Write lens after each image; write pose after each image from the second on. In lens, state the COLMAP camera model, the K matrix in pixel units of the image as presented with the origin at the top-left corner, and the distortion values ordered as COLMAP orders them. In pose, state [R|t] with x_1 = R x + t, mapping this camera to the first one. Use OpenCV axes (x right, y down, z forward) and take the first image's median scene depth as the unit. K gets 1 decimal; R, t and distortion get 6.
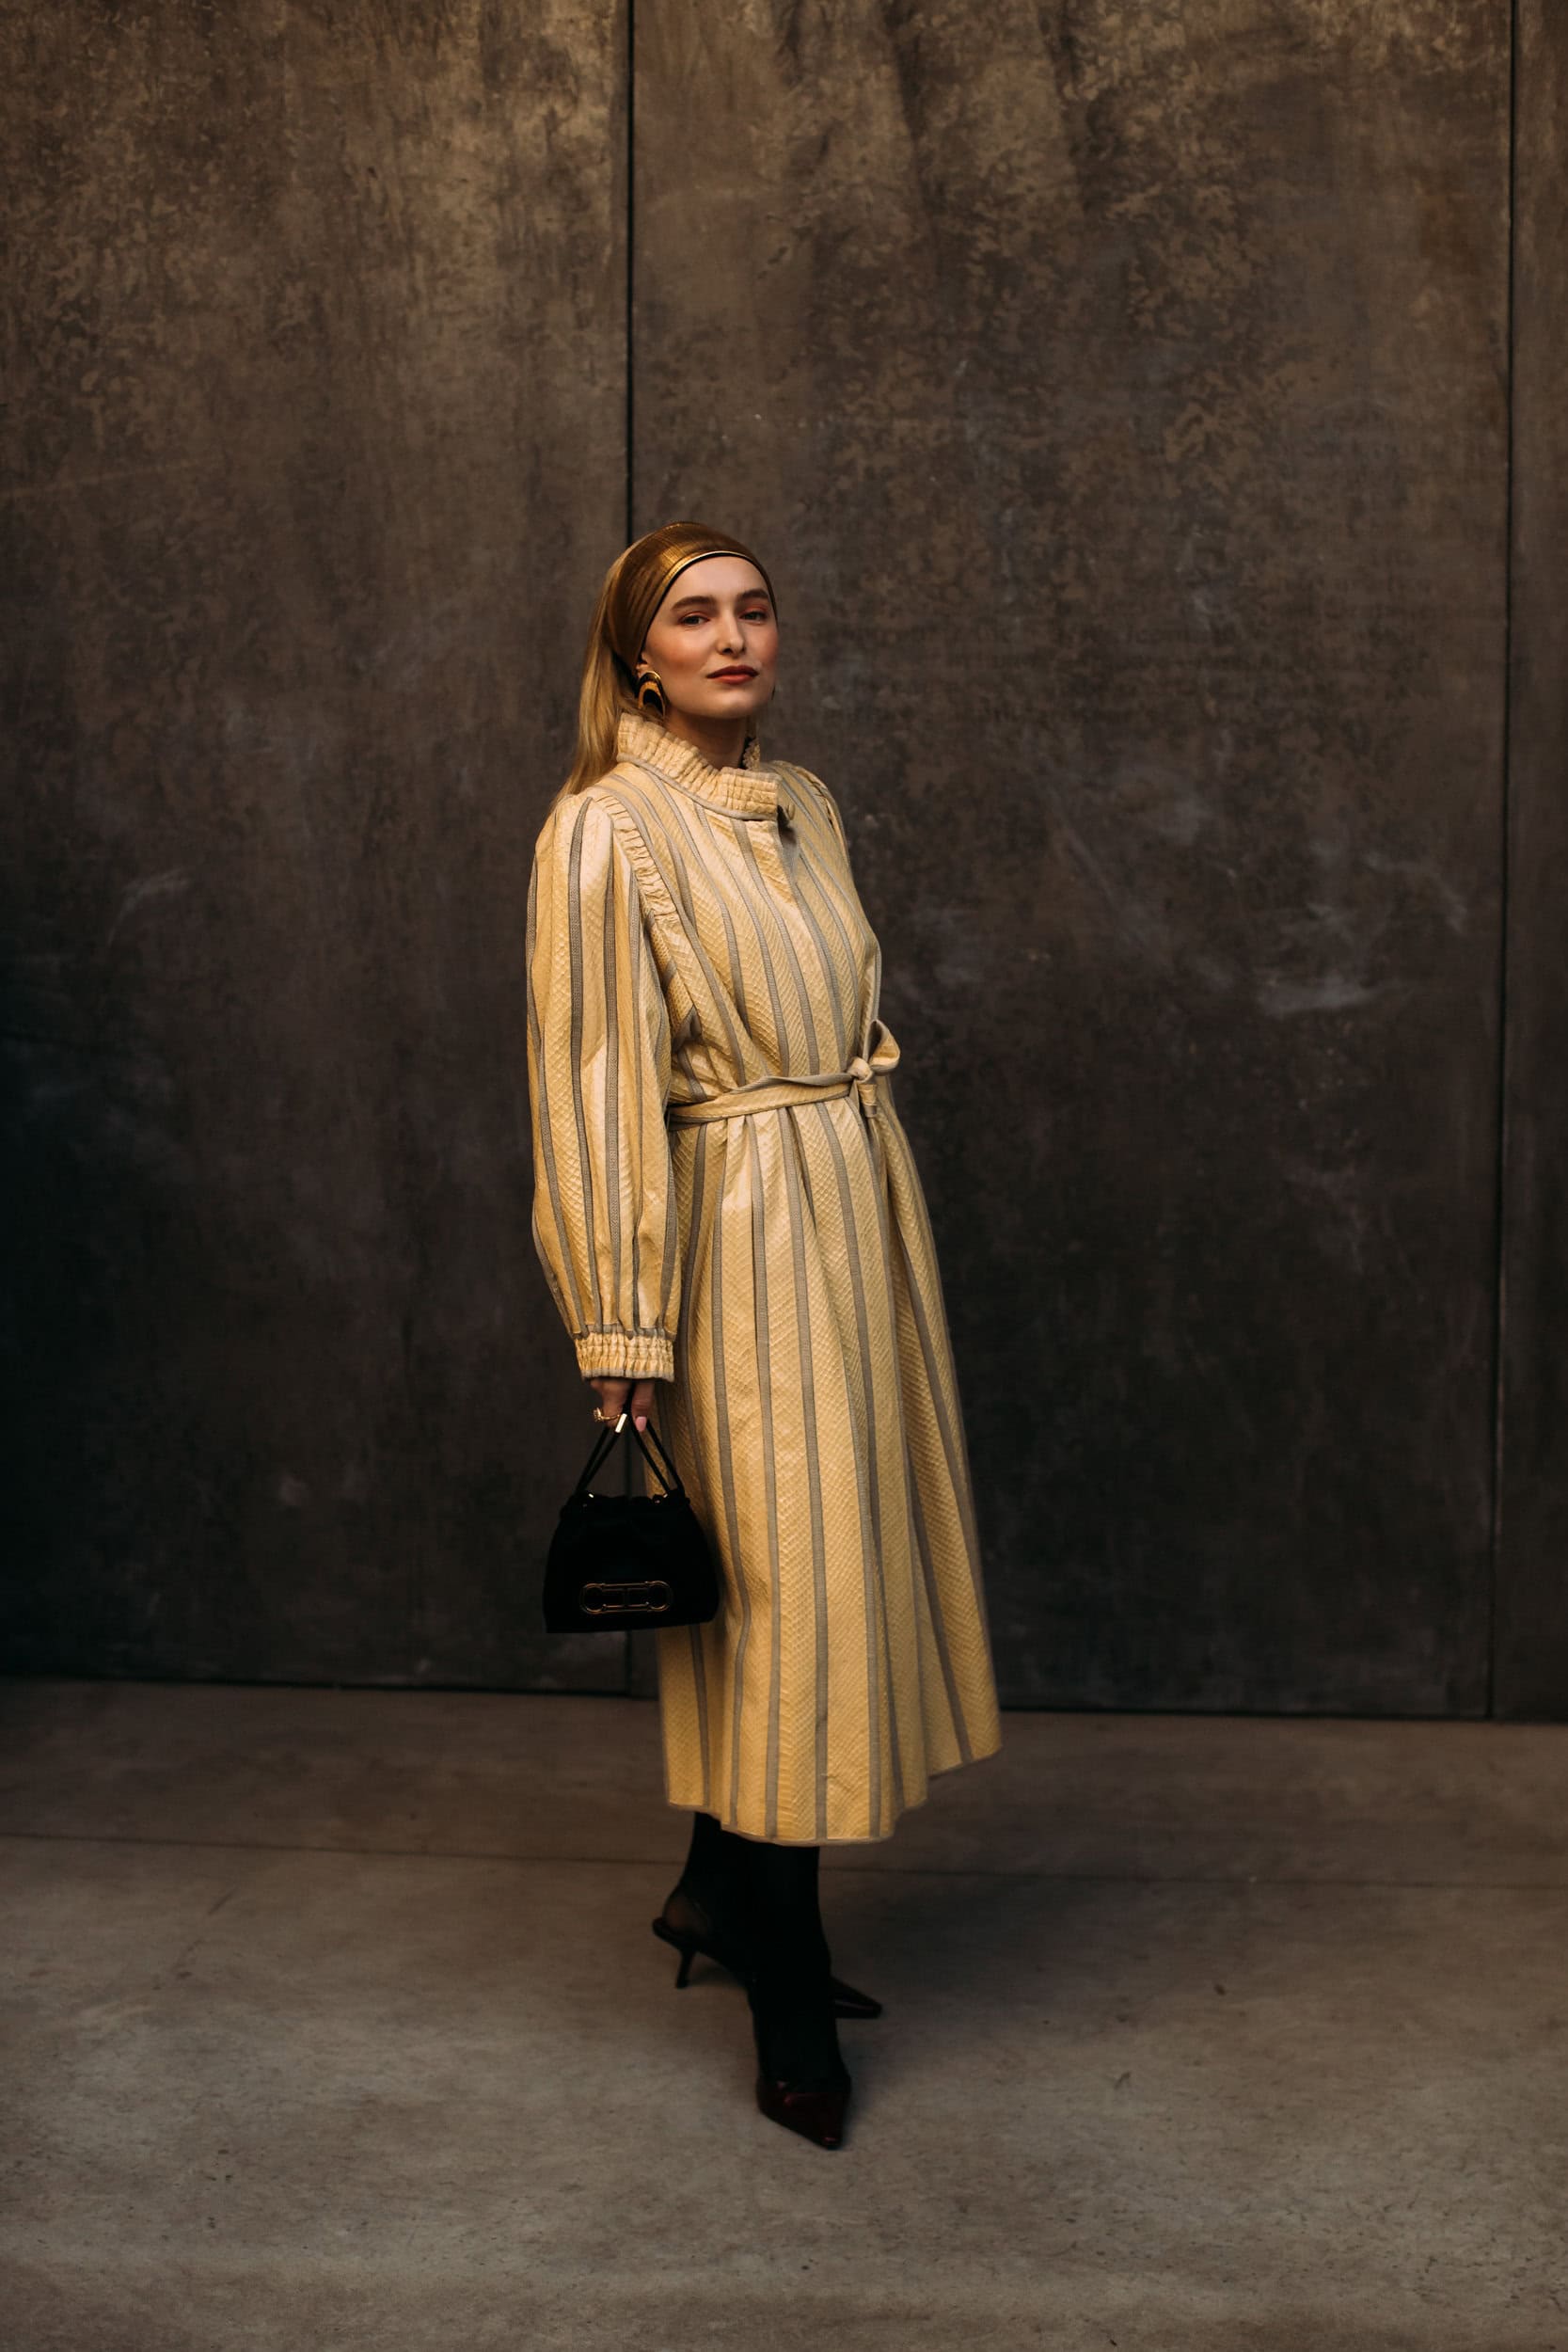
lens RADIAL K [[4766.9, 0, 784.0], [0, 4766.9, 1176.0], [0, 0, 1]] dist [-0.390834, 0.494153]
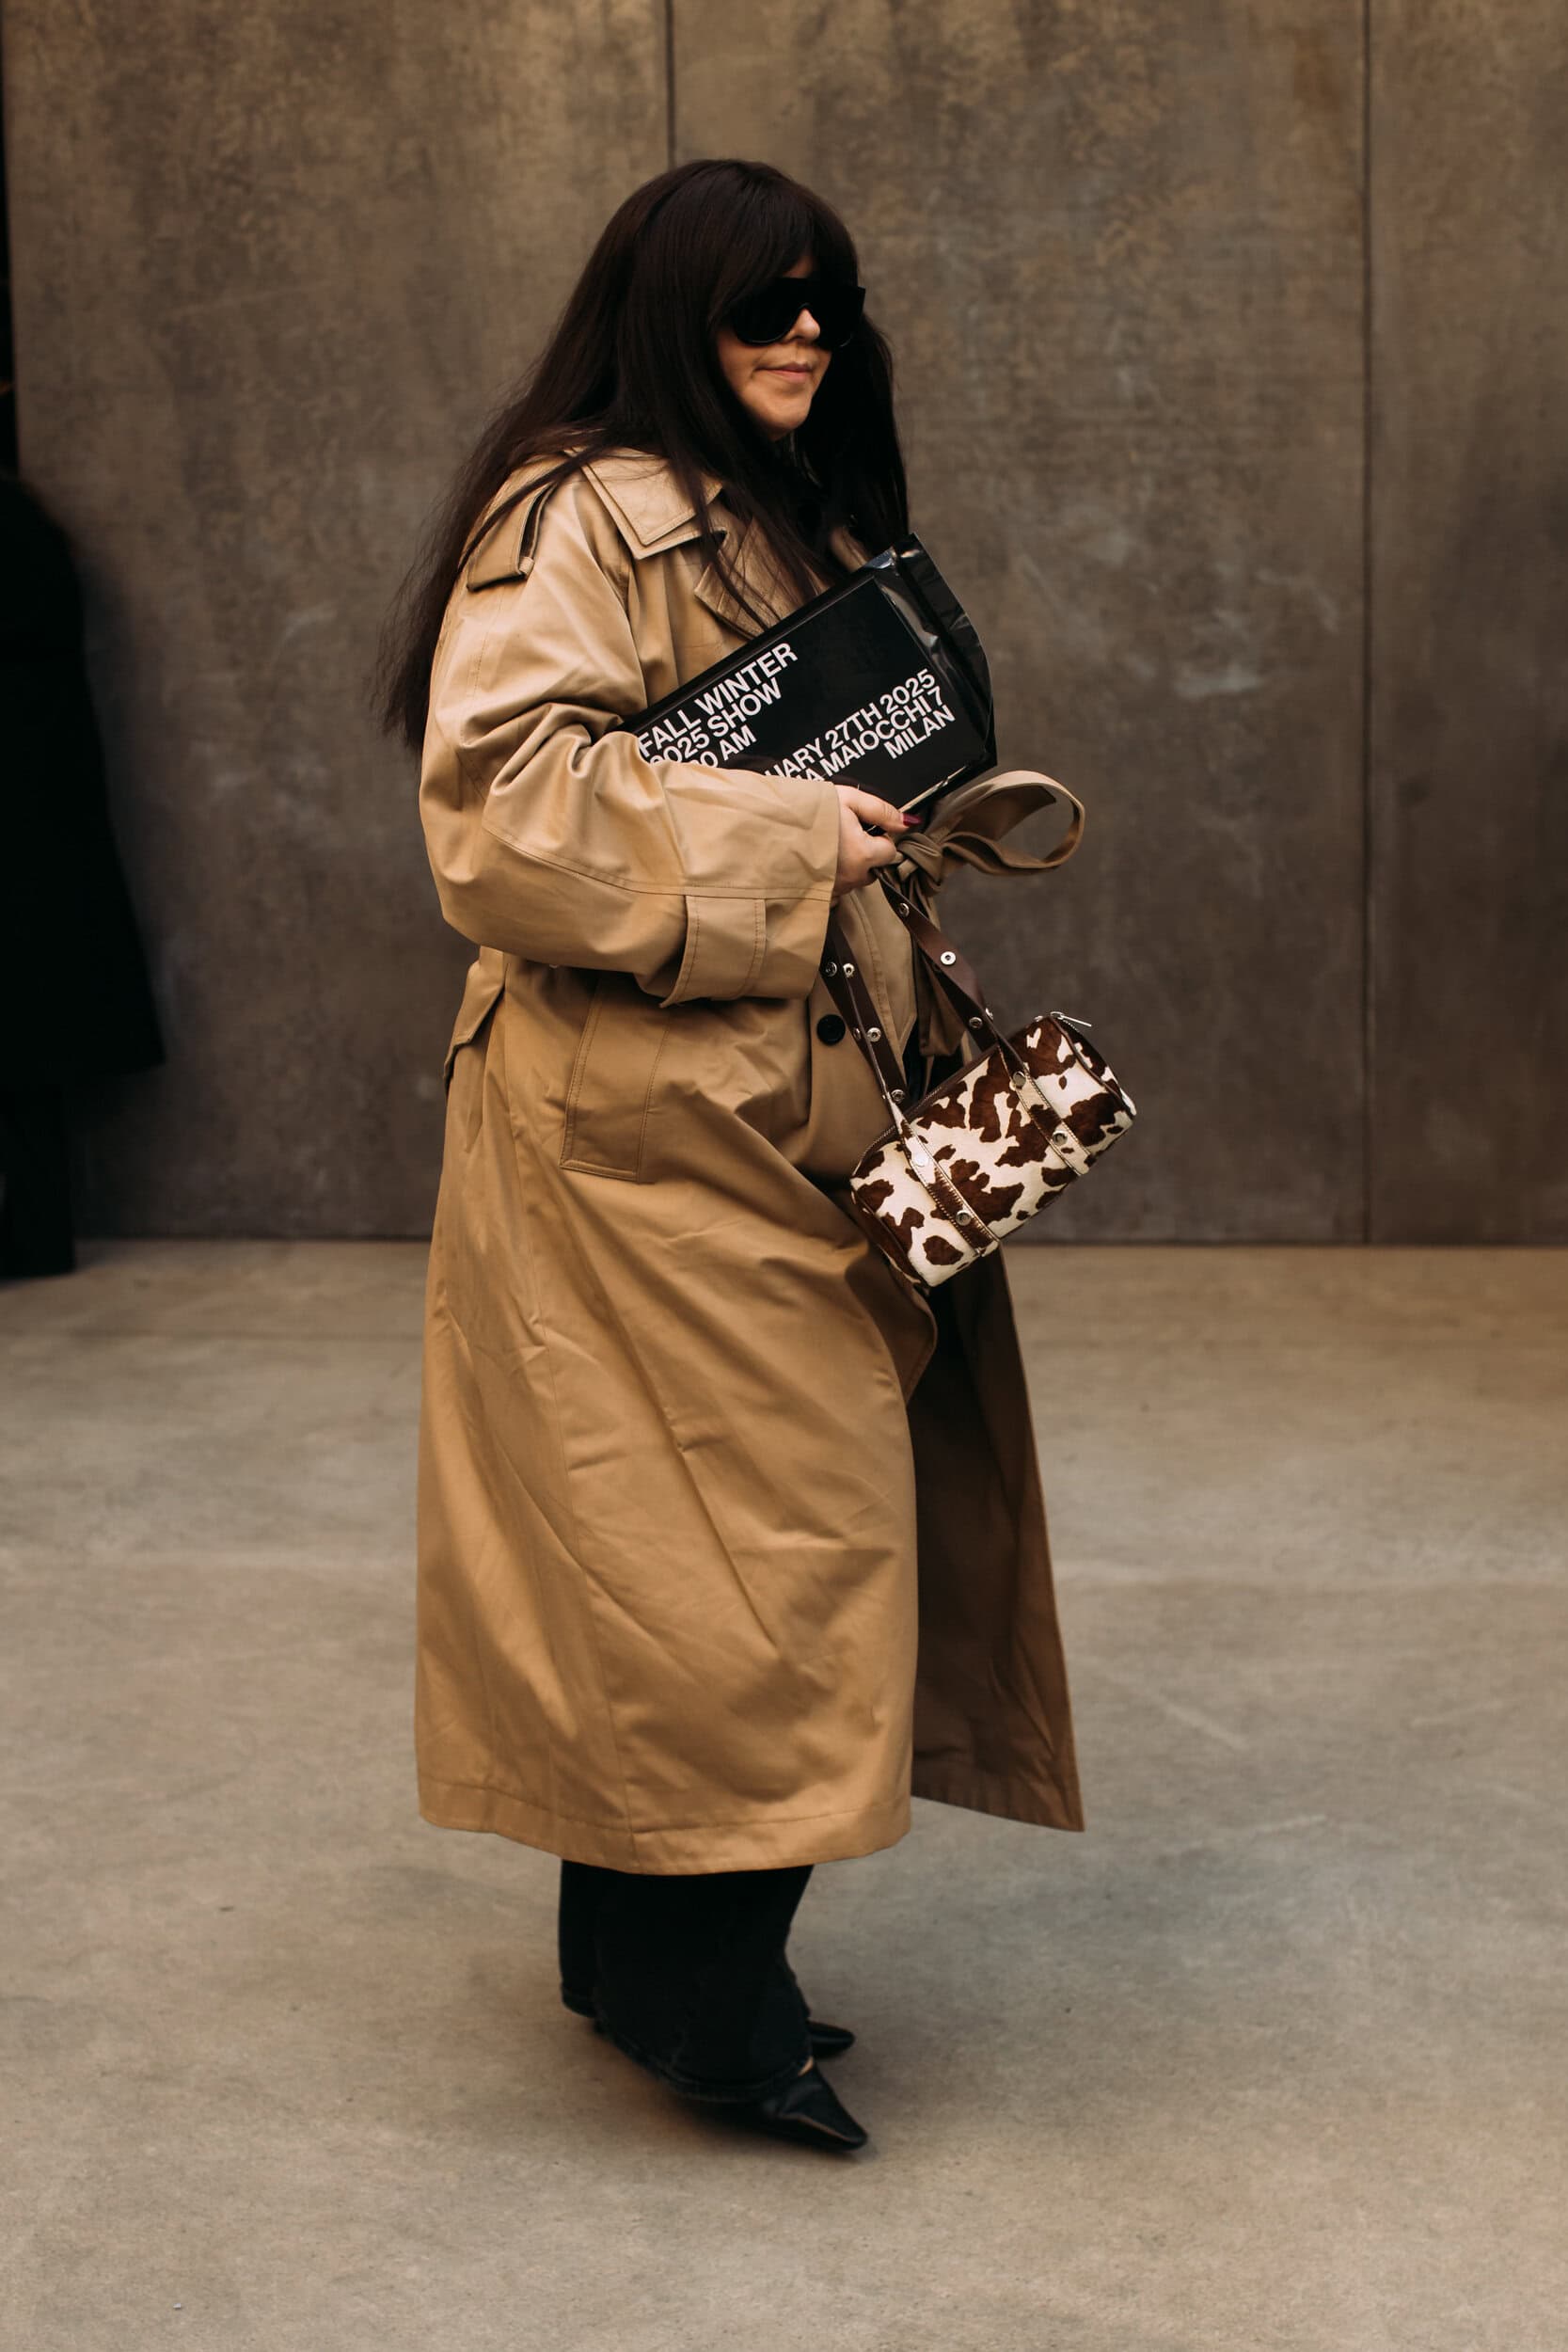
lens RADIAL K [[4205.1, 0, 784.0], [0, 4205.1, 1176.0], [0, 0, 1]] dist [-0.297231, 0.388161]
pose [[0.999752, -0.021316, -0.006482, -0.001214], [0.021715, 0.997361, 0.069282, 0.014063], [0.004988, -0.069406, 0.997576, -0.132494]]
